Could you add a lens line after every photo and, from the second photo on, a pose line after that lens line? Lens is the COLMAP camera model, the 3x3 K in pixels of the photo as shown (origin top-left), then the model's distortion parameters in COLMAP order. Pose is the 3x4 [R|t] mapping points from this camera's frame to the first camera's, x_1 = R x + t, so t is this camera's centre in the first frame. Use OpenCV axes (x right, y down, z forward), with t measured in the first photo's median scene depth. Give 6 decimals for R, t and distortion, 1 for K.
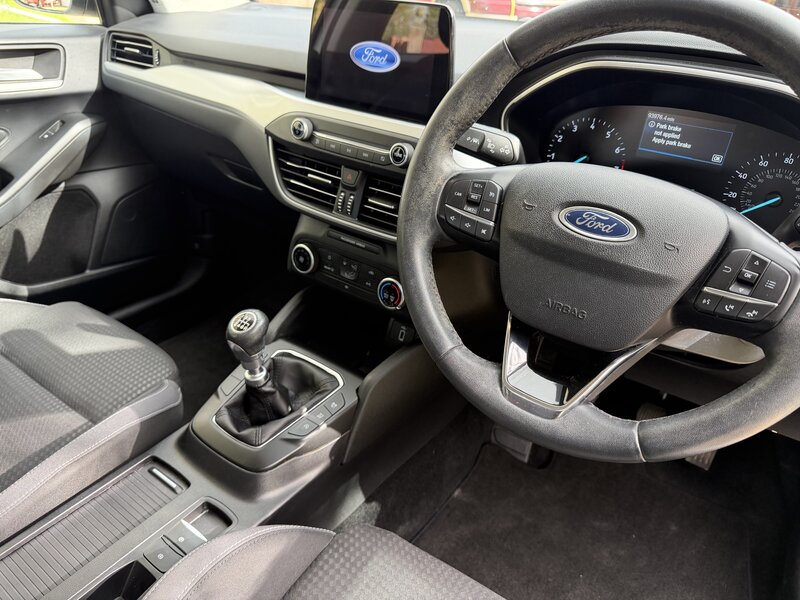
lens RADIAL K [[566.8, 0, 399.2], [0, 566.8, 302.3], [0, 0, 1]] dist [0.031990, -0.039369]
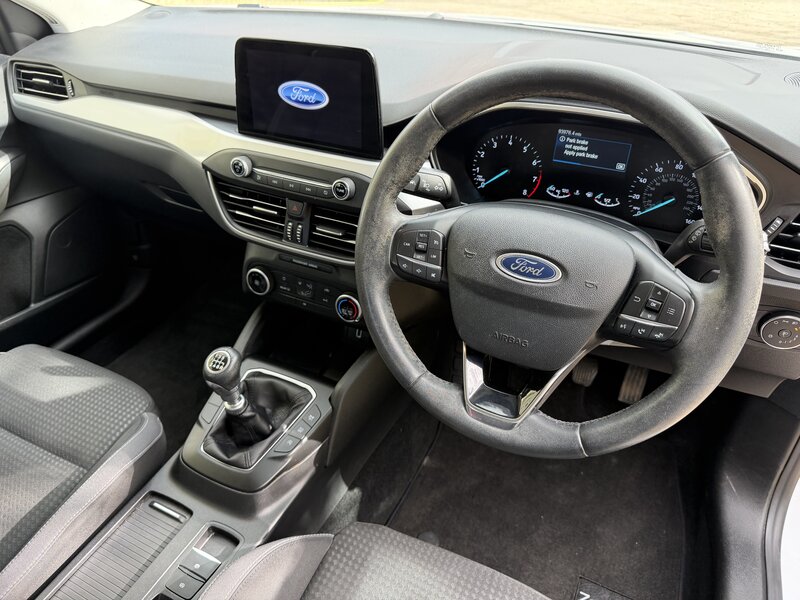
lens RADIAL K [[566.8, 0, 391.5], [0, 566.8, 293.0], [0, 0, 1]] dist [0.031990, -0.039369]
pose [[0.985355, -0.141146, 0.095673, -0.032710], [0.131731, 0.986382, 0.098475, -0.143725], [-0.108269, -0.084430, 0.990530, -0.084676]]
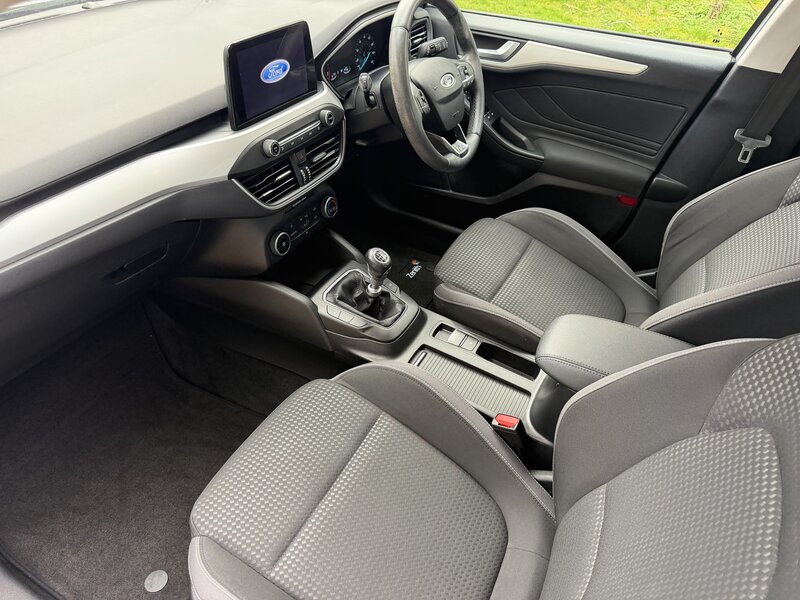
lens RADIAL K [[566.8, 0, 400.8], [0, 566.8, 299.1], [0, 0, 1]] dist [0.031990, -0.039369]
pose [[-0.126063, -0.674556, 0.727380, -1.356207], [0.426754, 0.625040, 0.653609, -0.802257], [-0.895538, 0.392809, 0.209075, 0.620179]]
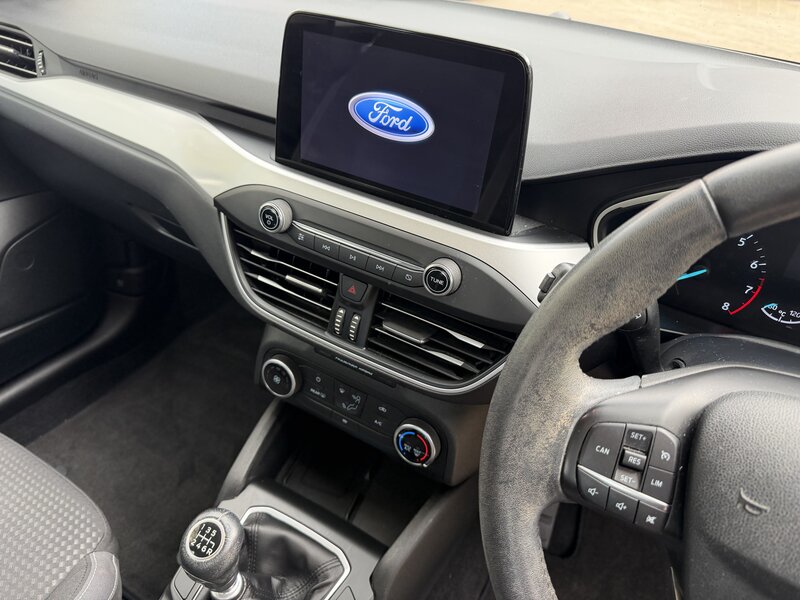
lens RADIAL K [[566.8, 0, 395.4], [0, 566.8, 300.1], [0, 0, 1]] dist [0.031990, -0.039369]
pose [[0.994312, -0.040243, 0.098612, -0.102530], [0.029647, 0.993854, 0.106656, -0.276808], [-0.102298, -0.103126, 0.989394, 0.325534]]
